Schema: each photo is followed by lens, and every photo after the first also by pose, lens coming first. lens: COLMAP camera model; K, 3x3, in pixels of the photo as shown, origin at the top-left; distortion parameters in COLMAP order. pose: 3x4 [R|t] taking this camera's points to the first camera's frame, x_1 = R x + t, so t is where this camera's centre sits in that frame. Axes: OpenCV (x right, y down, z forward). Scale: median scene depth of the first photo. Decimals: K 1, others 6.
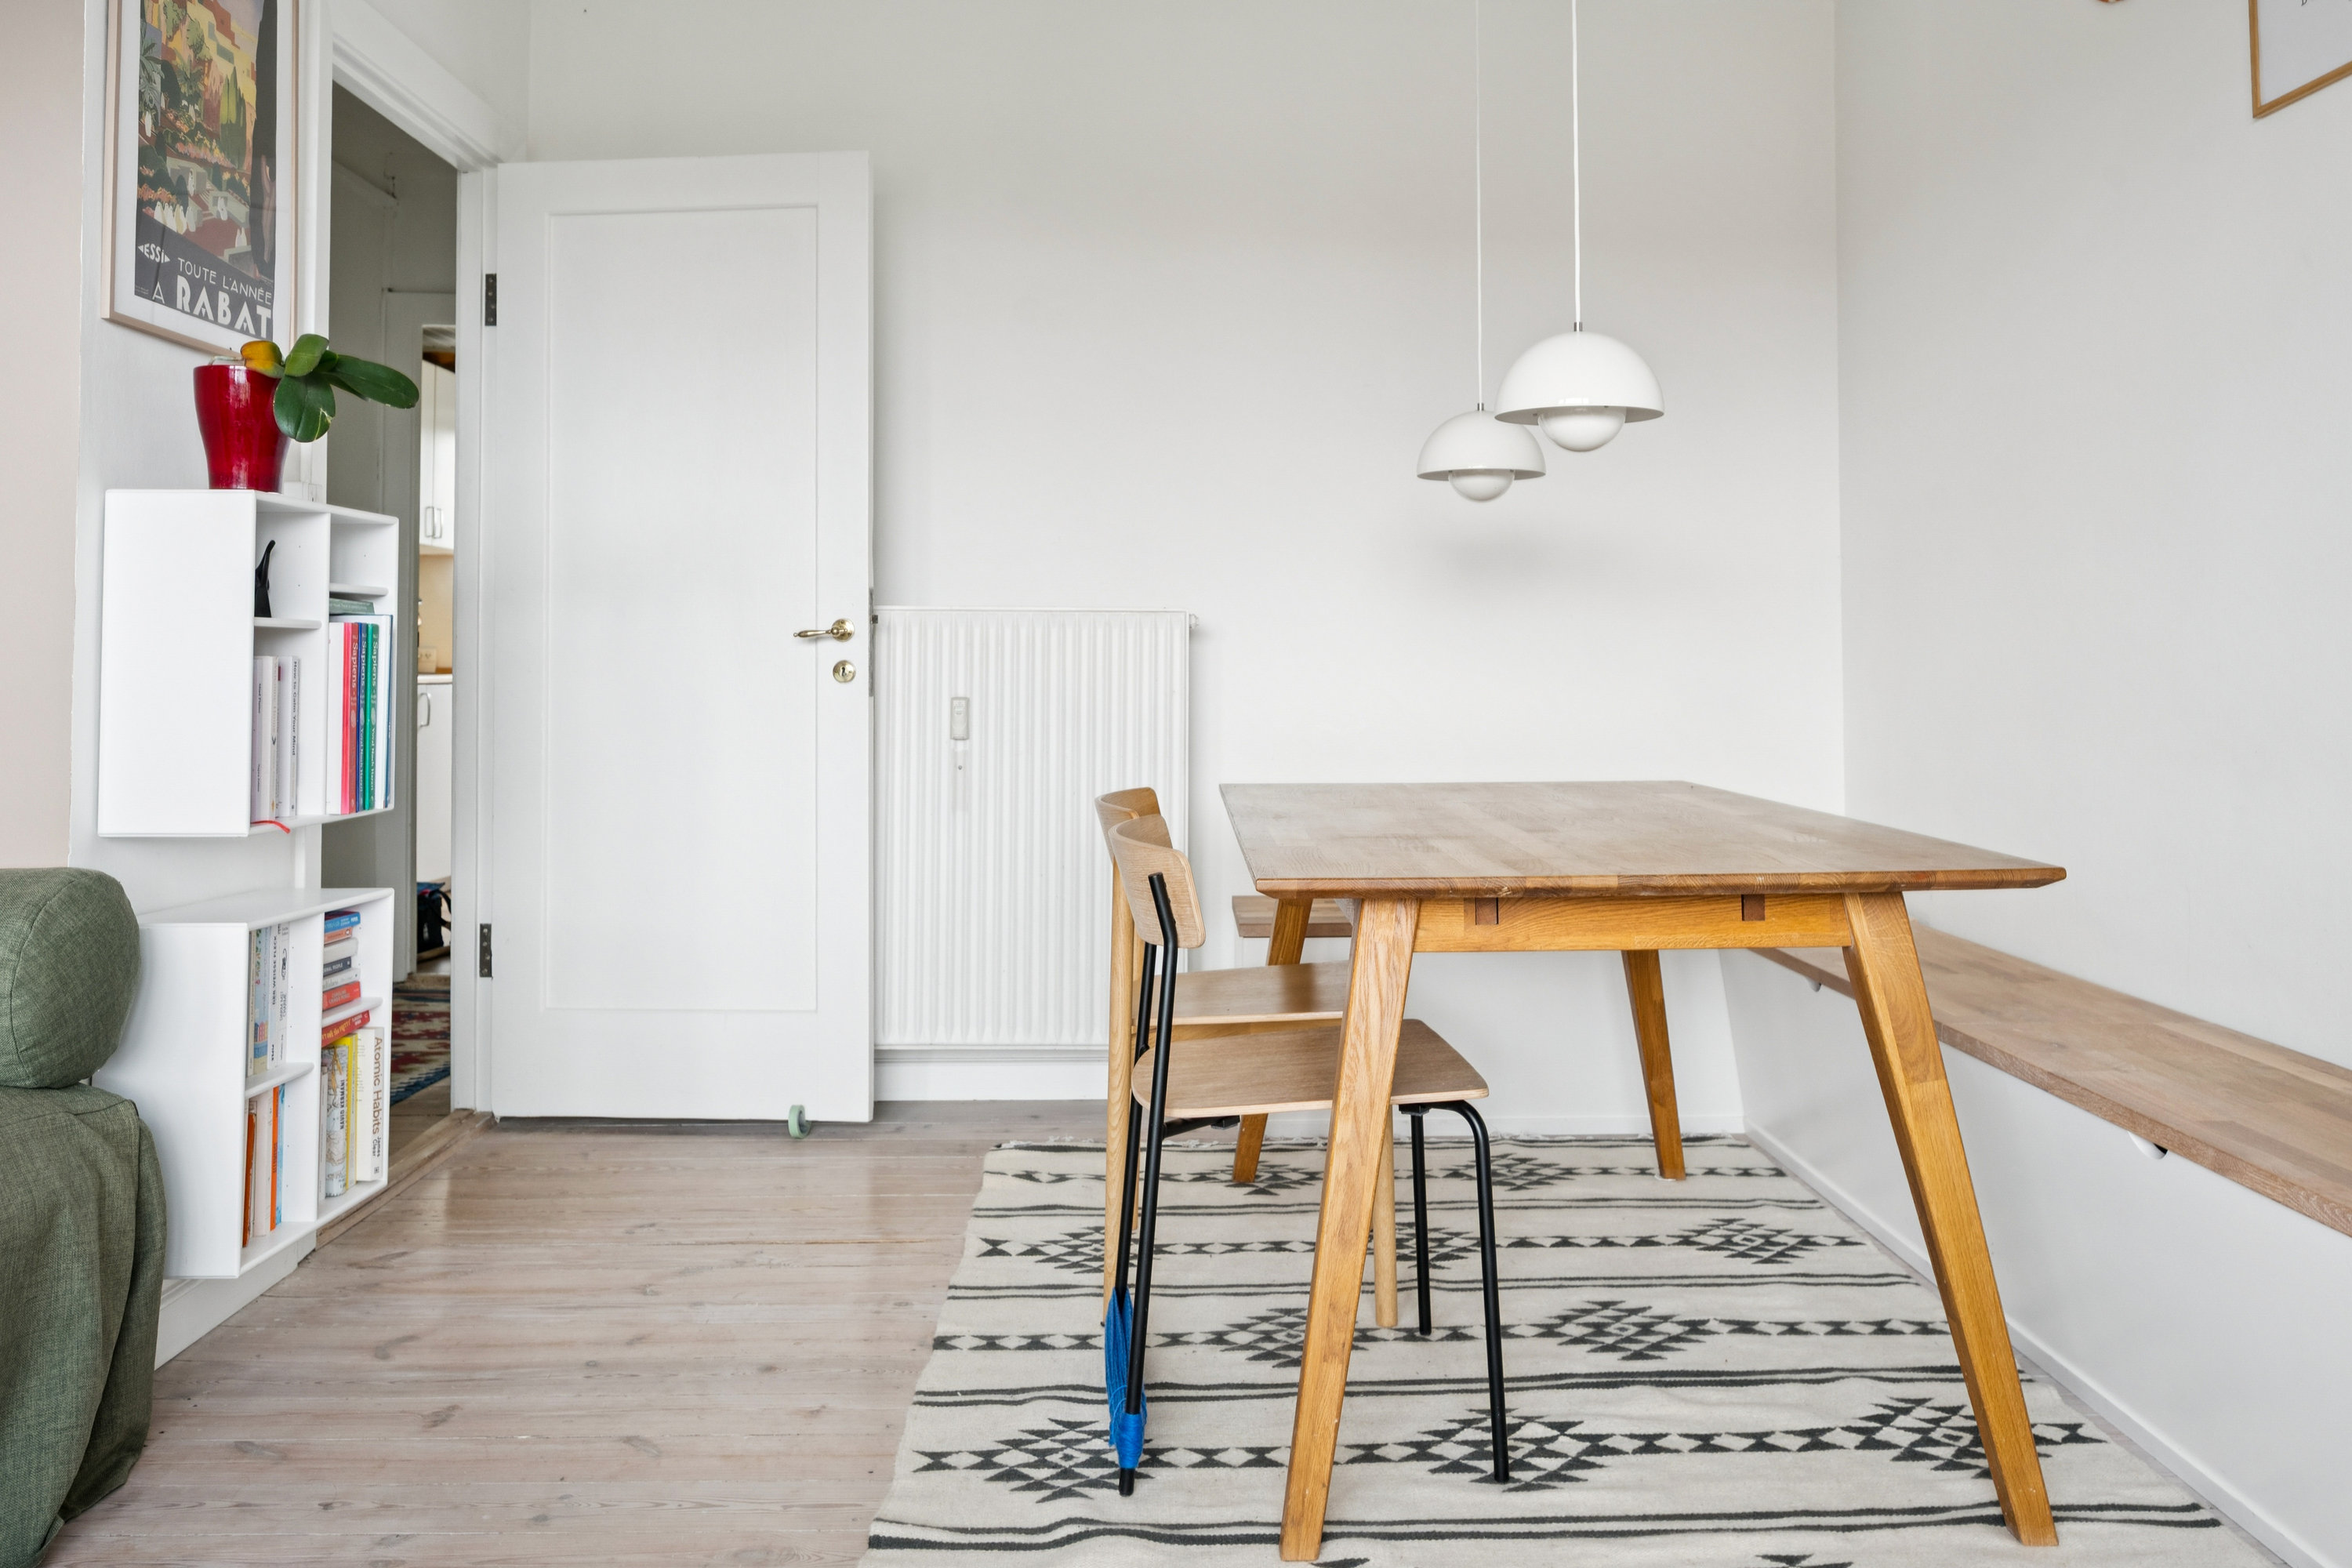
lens RADIAL K [[1800.6, 0, 1178.6], [0, 1800.6, 656.4], [0, 0, 1]] dist [-0.012349, 0.000162]
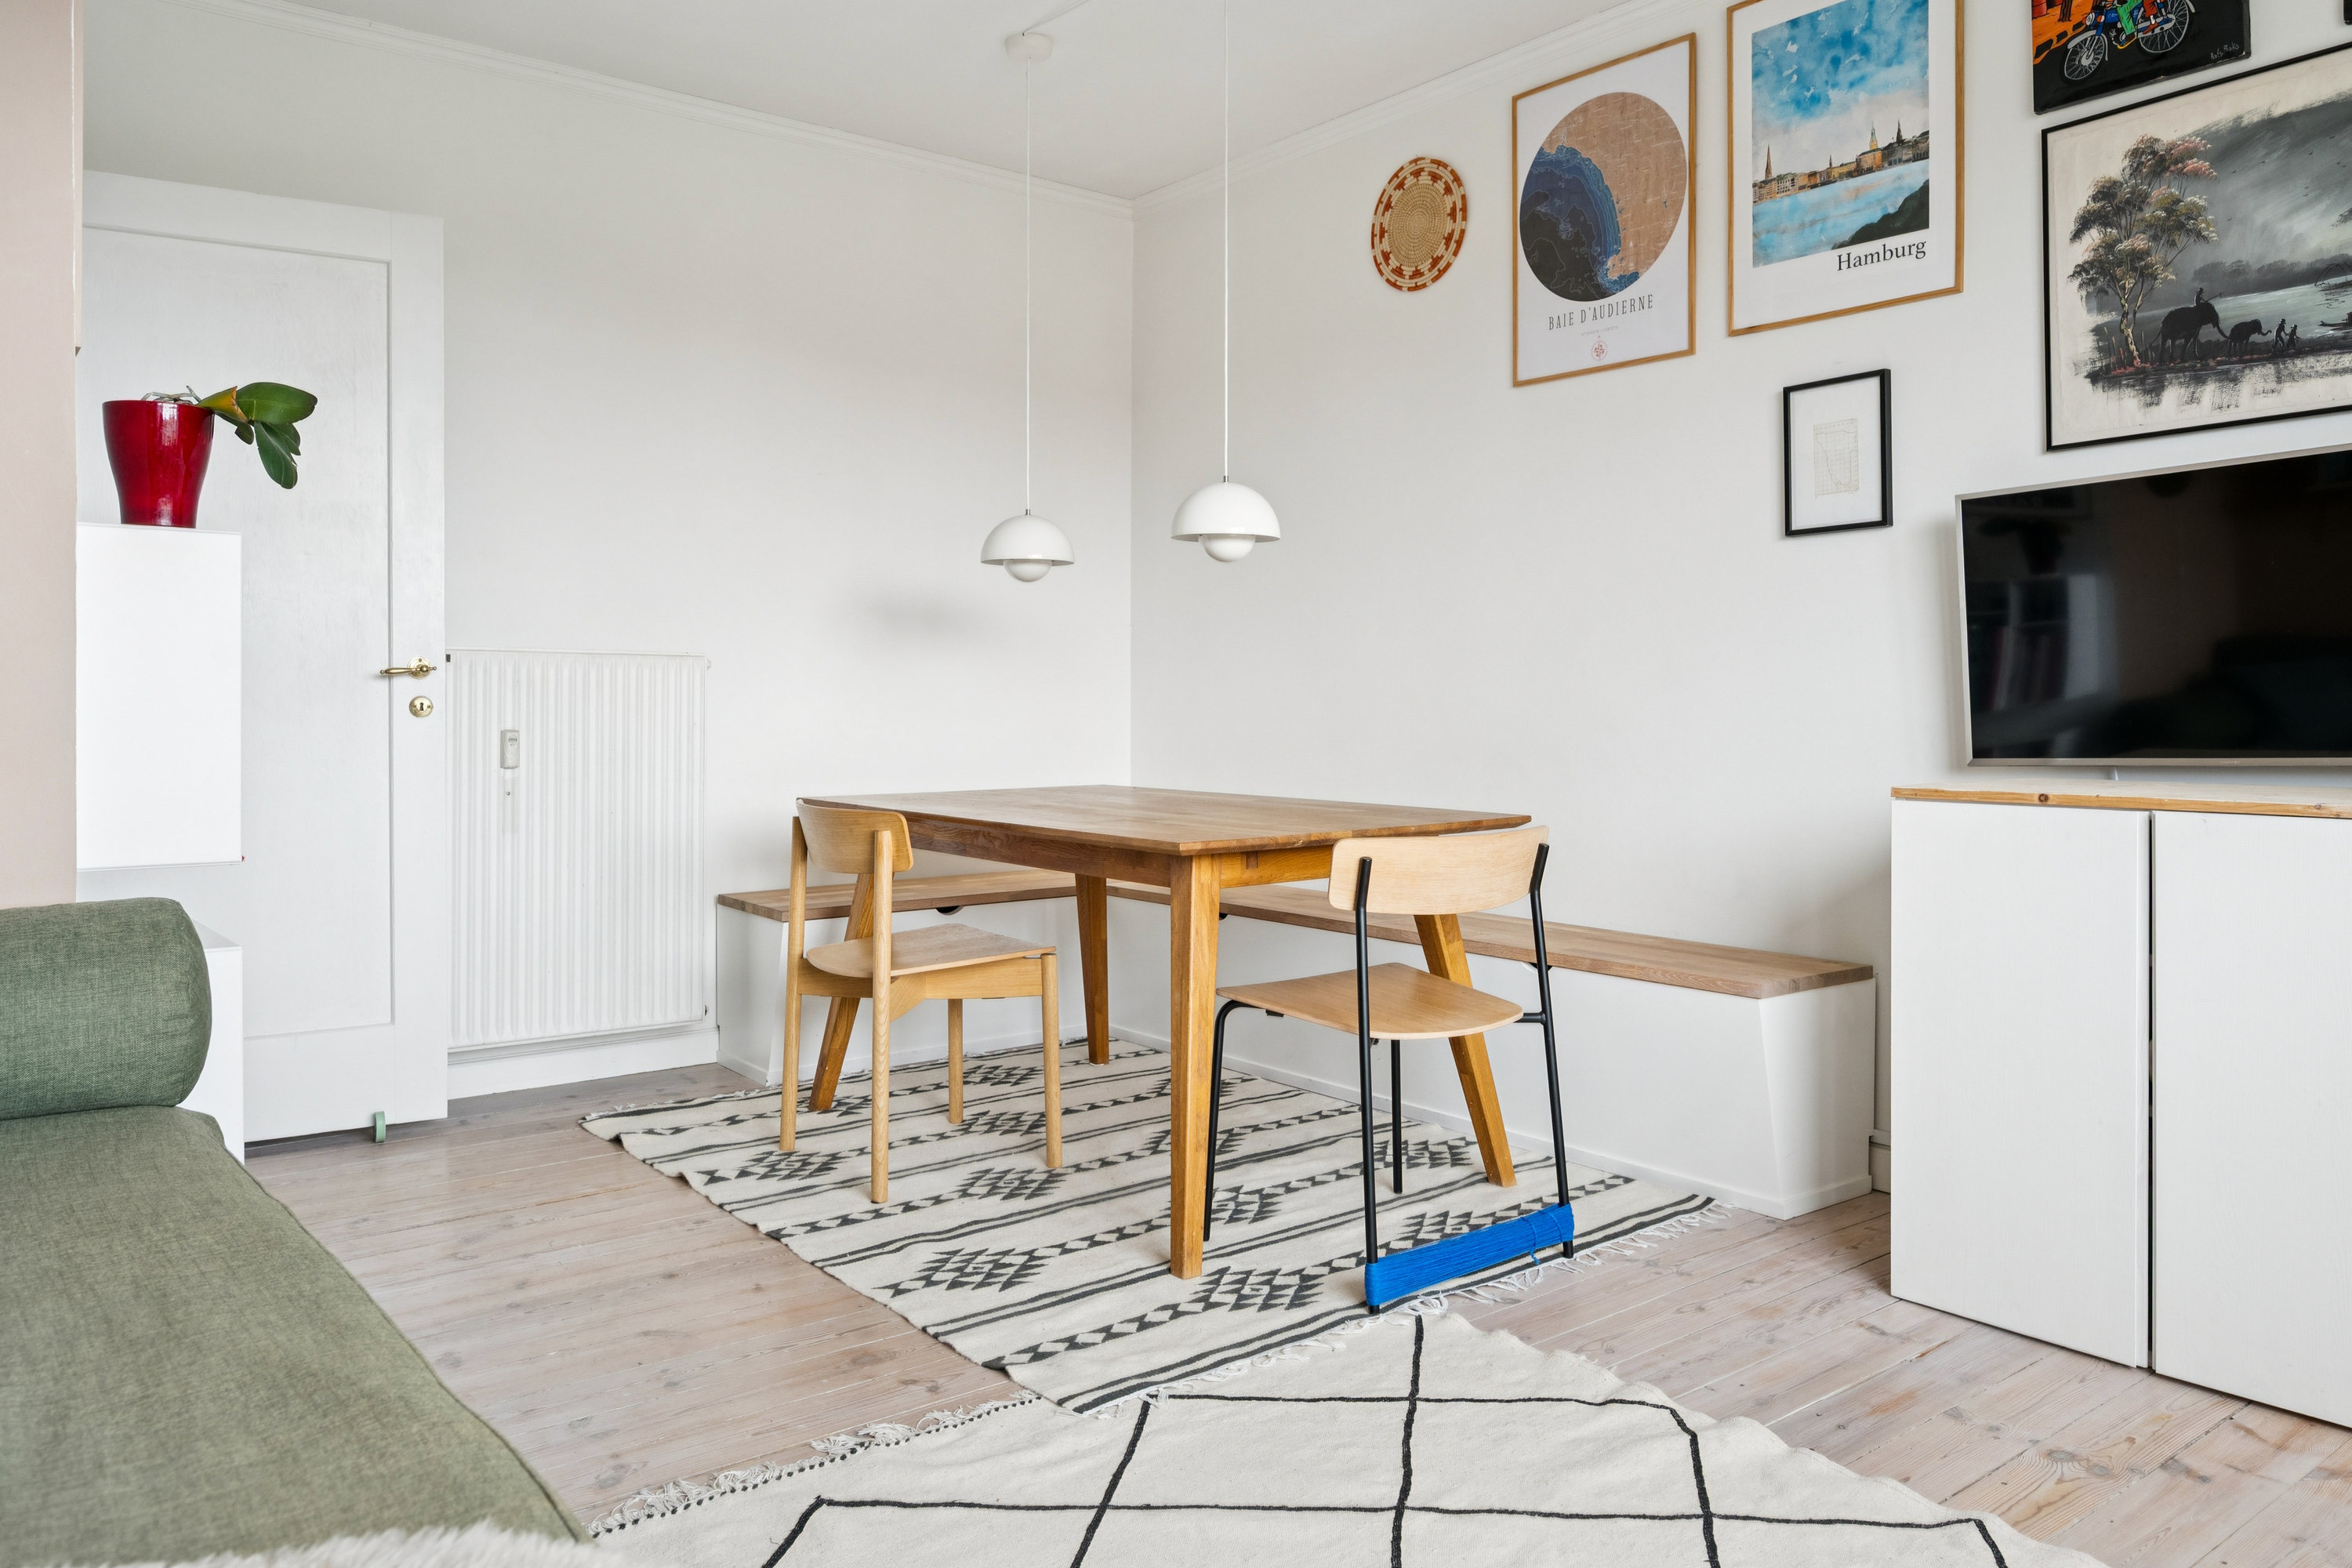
lens RADIAL K [[1655.0, 0, 1176.0], [0, 1655.0, 784.0], [0, 0, 1]] dist [0.002504, 0.000595]
pose [[0.798947, -0.027498, 0.600772, -0.621724], [-0.005304, 0.998593, 0.052760, -0.000204], [-0.601378, -0.045339, 0.797677, -0.094247]]
